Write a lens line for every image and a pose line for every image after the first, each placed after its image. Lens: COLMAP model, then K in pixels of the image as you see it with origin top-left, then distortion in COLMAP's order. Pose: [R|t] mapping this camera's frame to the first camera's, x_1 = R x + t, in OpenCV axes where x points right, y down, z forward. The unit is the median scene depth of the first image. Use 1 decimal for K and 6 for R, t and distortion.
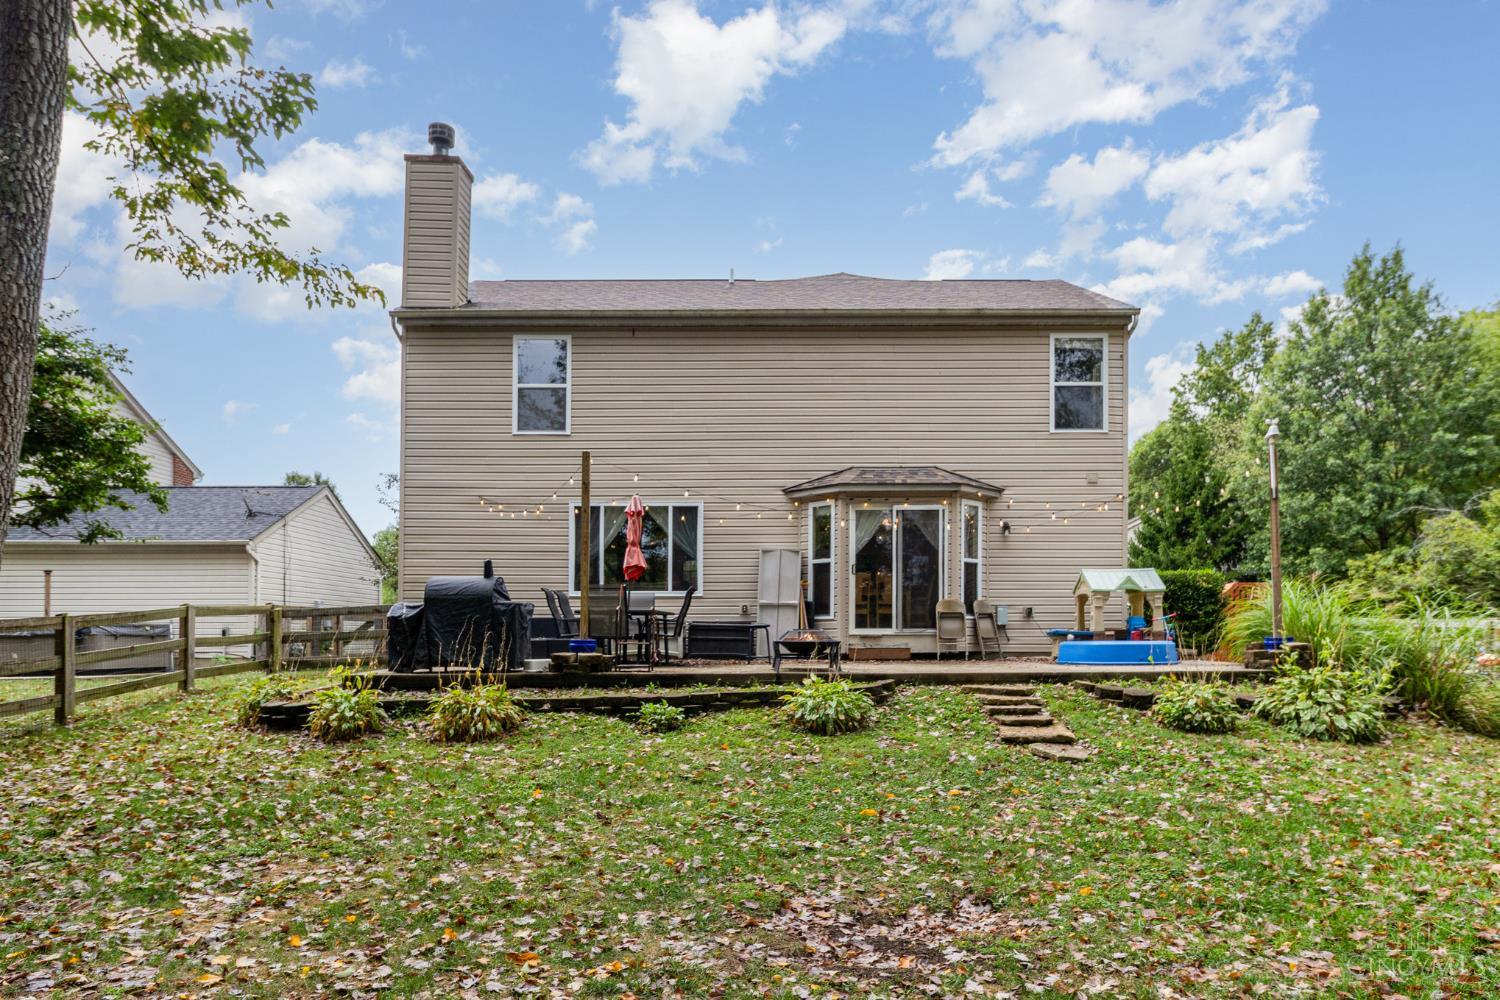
lens RADIAL K [[927.6, 0, 750.2], [0, 927.6, 511.0], [0, 0, 1]] dist [-0.005281, -0.002562]
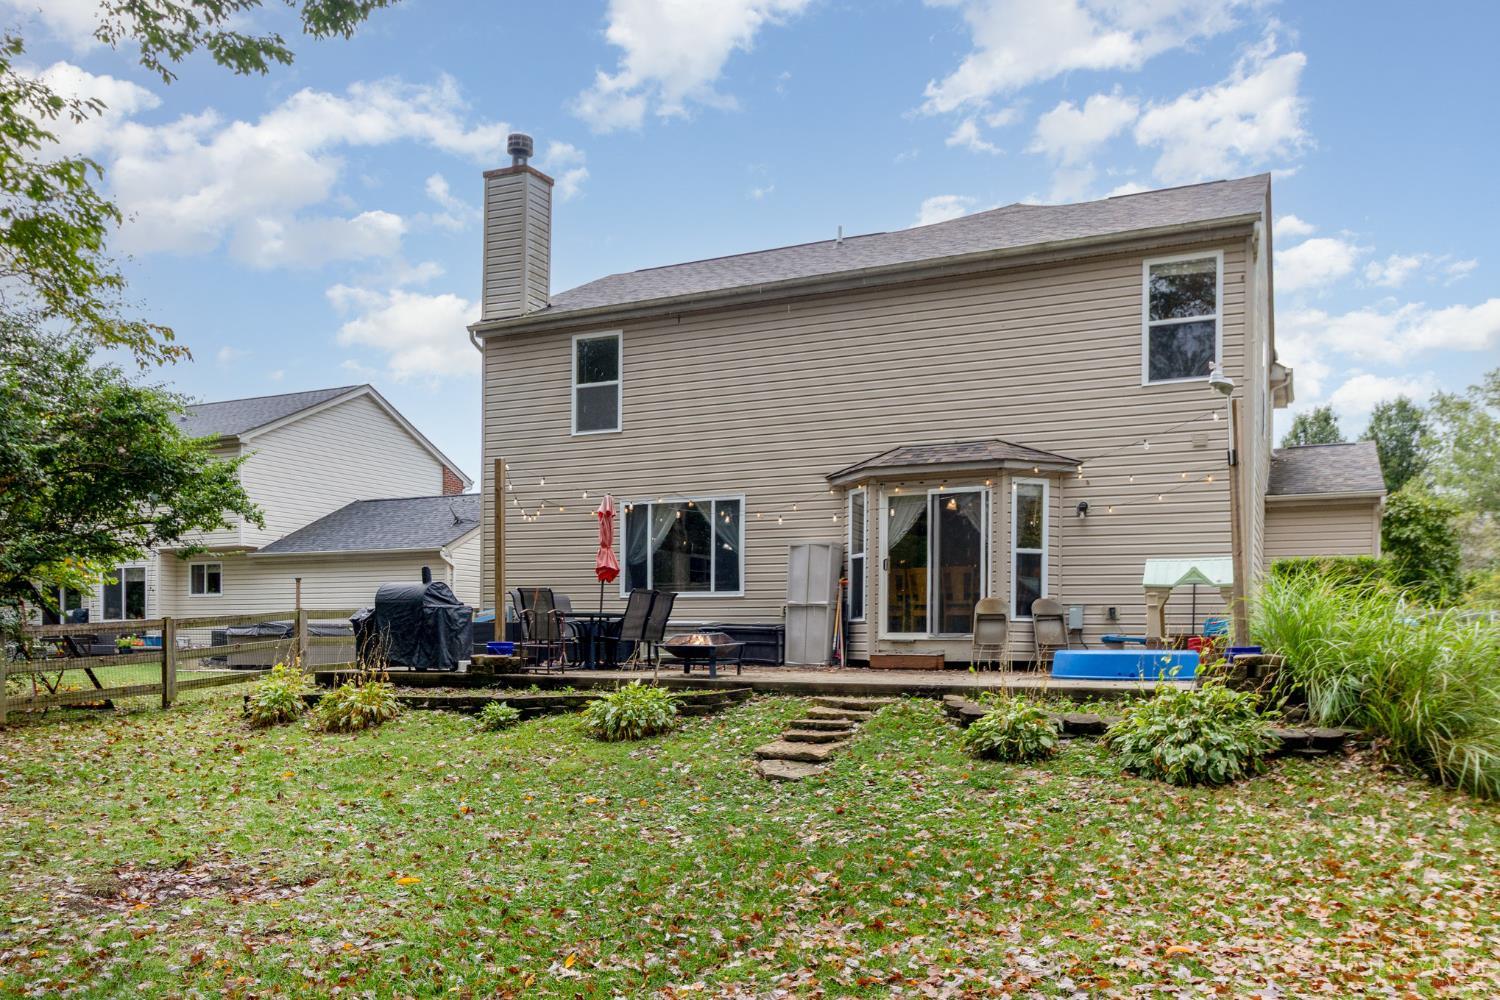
lens RADIAL K [[1095.6, 0, 750.0], [0, 1095.6, 490.7], [0, 0, 1]] dist [0.001178, -0.000258]
pose [[0.905780, -0.049089, -0.420895, 0.432428], [0.048472, 0.998750, -0.012173, -0.000170], [0.420967, -0.009376, 0.907028, 0.012370]]
